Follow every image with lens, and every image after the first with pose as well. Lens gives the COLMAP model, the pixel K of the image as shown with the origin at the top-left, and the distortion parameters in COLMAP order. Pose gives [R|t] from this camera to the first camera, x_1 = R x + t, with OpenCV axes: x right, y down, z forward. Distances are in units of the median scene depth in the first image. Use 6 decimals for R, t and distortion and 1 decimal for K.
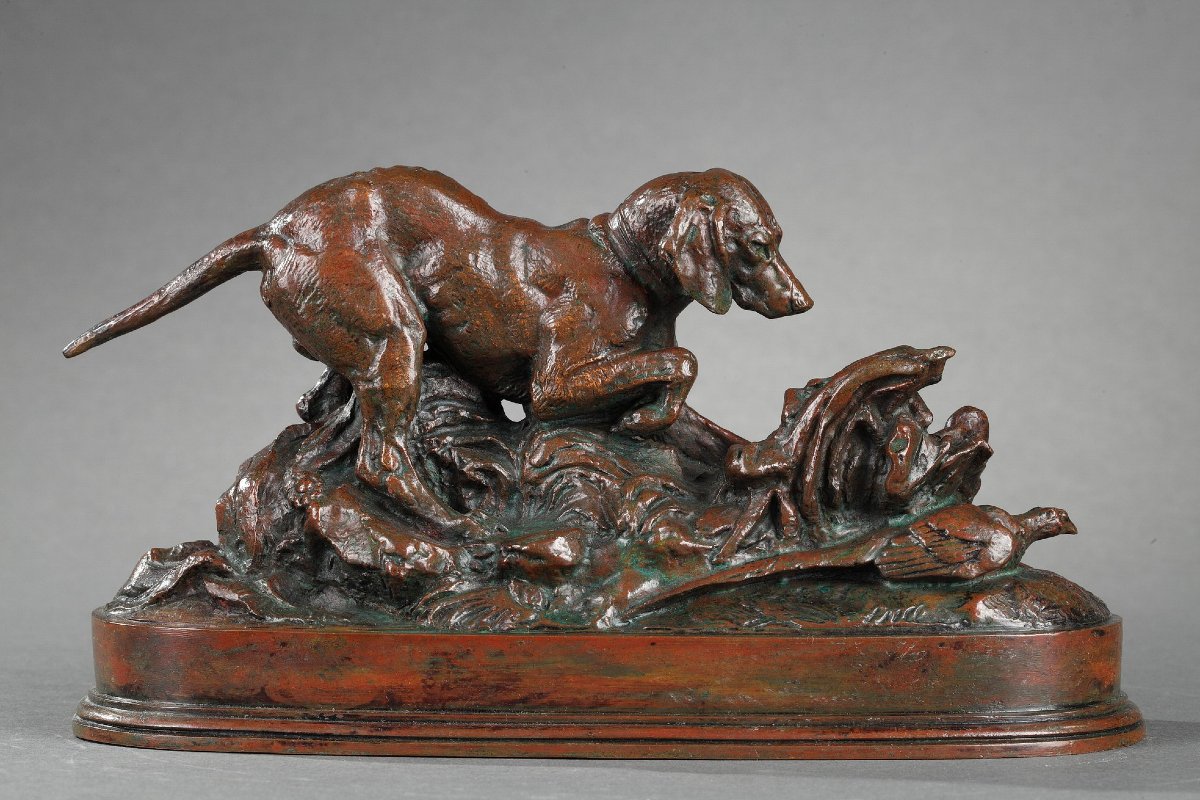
lens RADIAL K [[4331.2, 0, 600.0], [0, 4331.2, 400.0], [0, 0, 1]] dist [0.017173, 1.928452]
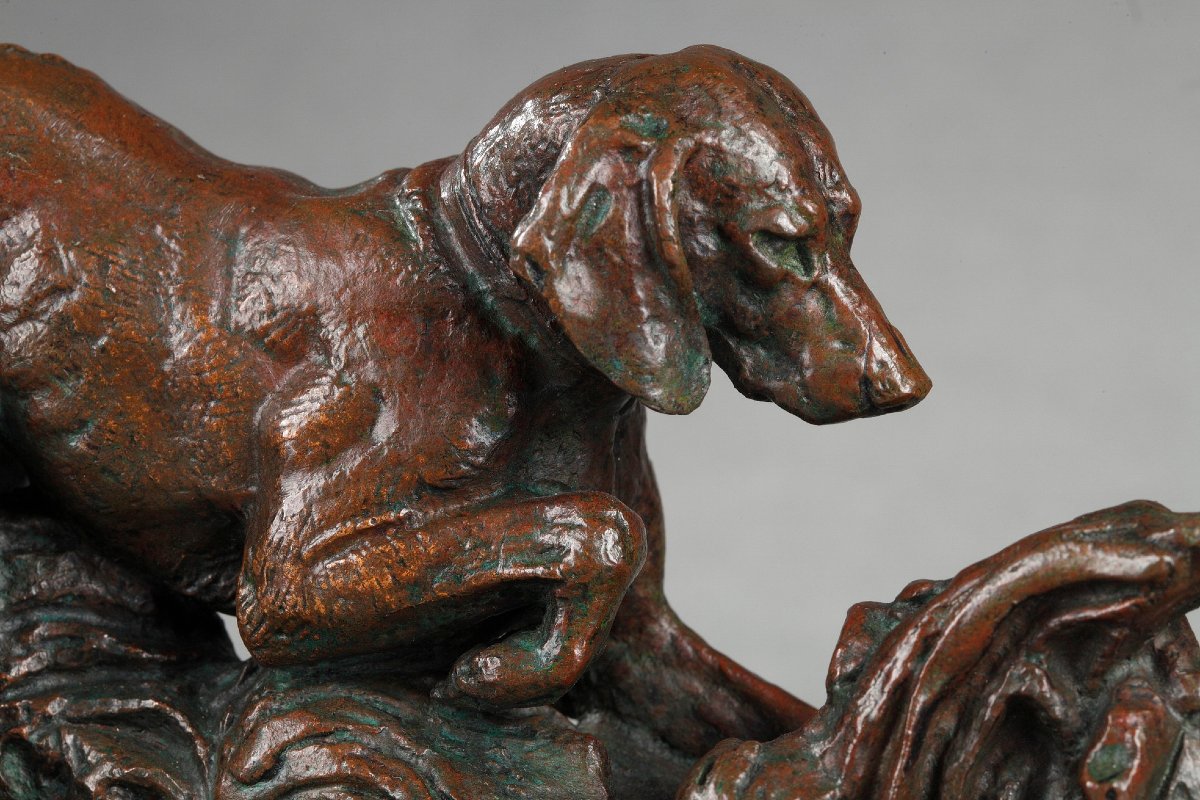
lens RADIAL K [[5093.7, 0, 600.0], [0, 5093.7, 400.0], [0, 0, 1]] dist [-0.167520, 5.272008]
pose [[0.975938, 0.012173, -0.217707, 0.122423], [-0.009164, 0.999848, 0.014824, -0.028019], [0.217855, -0.012472, 0.975902, 0.546872]]
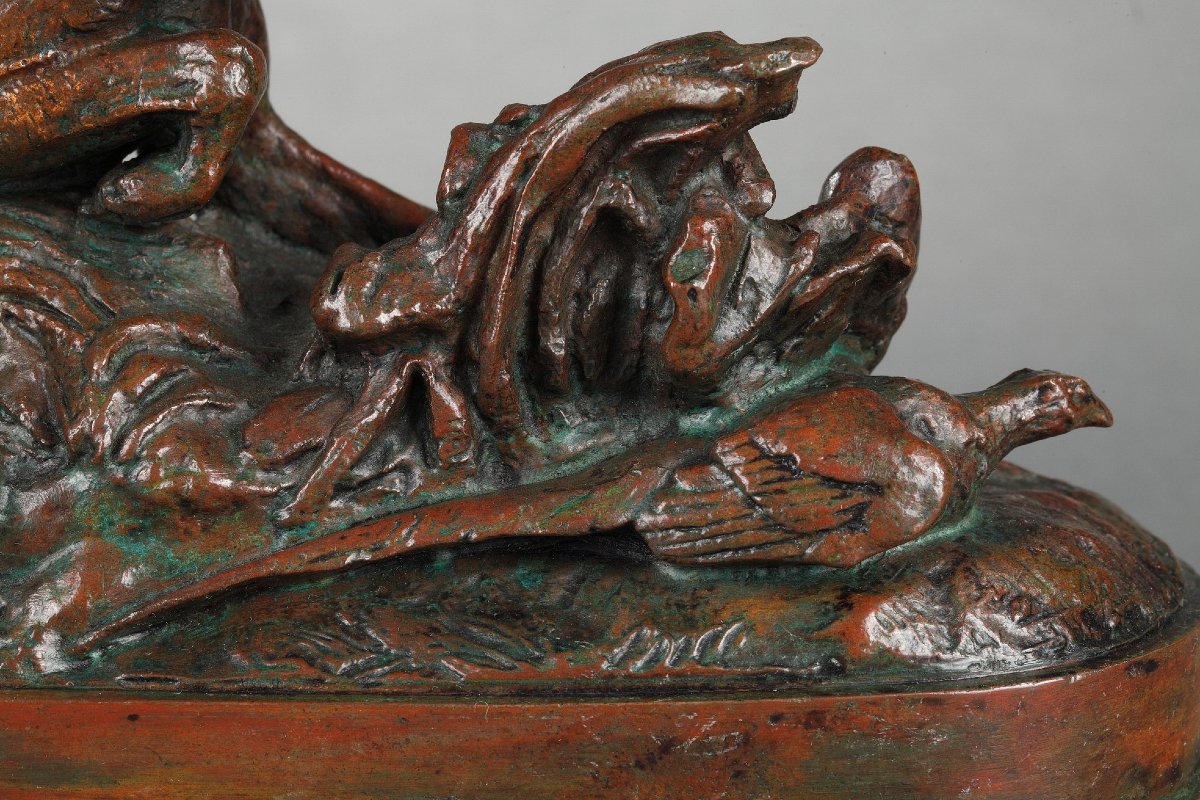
lens RADIAL K [[5093.7, 0, 600.0], [0, 5093.7, 400.0], [0, 0, 1]] dist [-0.167520, 5.272008]
pose [[0.996599, 0.004039, -0.082302, 0.102524], [0.010608, 0.984197, 0.176757, -0.068248], [0.081715, -0.177029, 0.980808, 0.481979]]
